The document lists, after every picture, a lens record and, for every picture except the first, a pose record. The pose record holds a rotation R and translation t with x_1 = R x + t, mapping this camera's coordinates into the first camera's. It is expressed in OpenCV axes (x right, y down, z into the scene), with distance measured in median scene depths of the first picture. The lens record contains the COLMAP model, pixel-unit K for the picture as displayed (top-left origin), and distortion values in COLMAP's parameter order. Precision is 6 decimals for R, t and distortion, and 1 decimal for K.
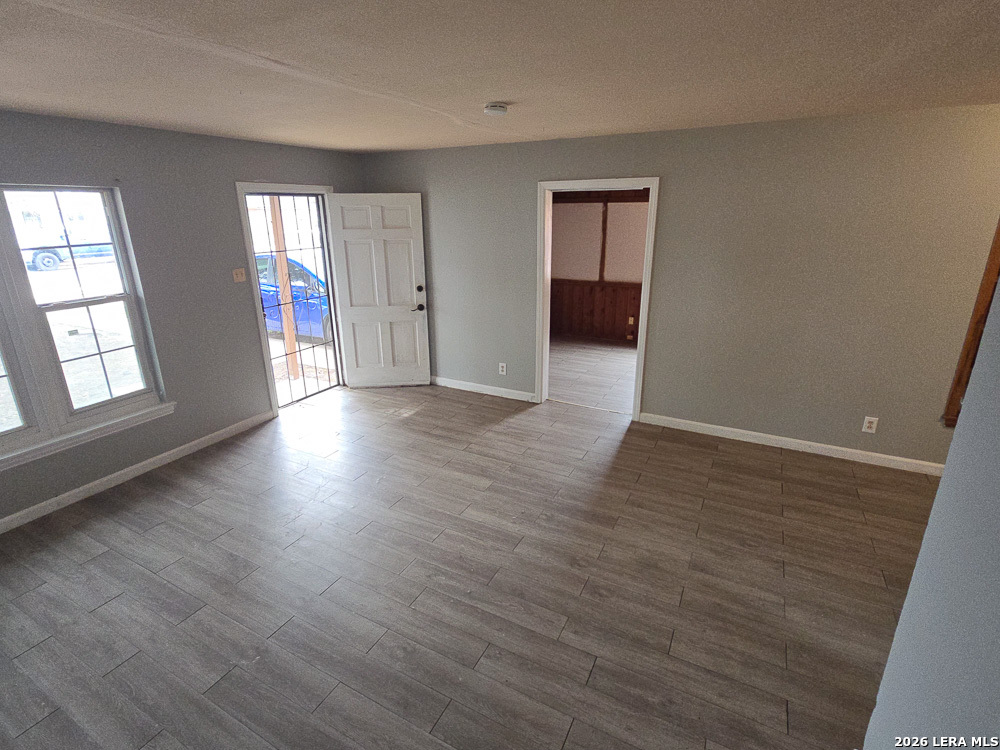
lens RADIAL K [[497.0, 0, 500.8], [0, 497.0, 371.7], [0, 0, 1]] dist [0.002599, -0.004700]
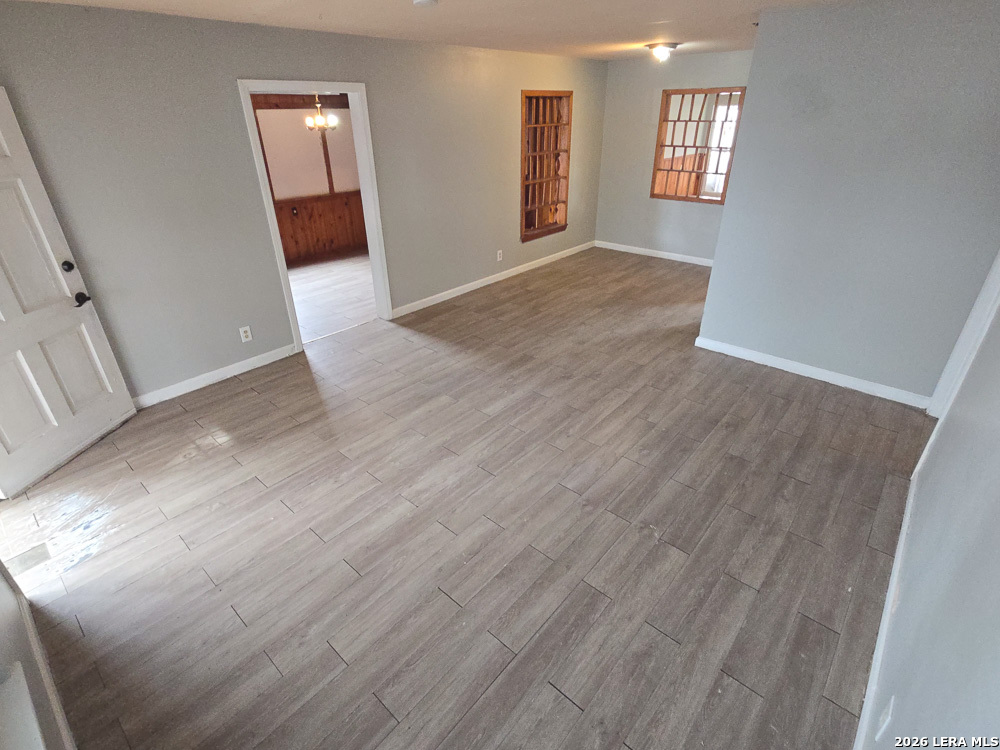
lens RADIAL K [[497.0, 0, 496.9], [0, 497.0, 370.8], [0, 0, 1]] dist [0.002599, -0.004700]
pose [[0.225657, -0.445426, 0.866415, -0.808424], [0.311913, 0.875572, 0.368896, -0.159652], [-0.922924, 0.187002, 0.336513, 0.501712]]
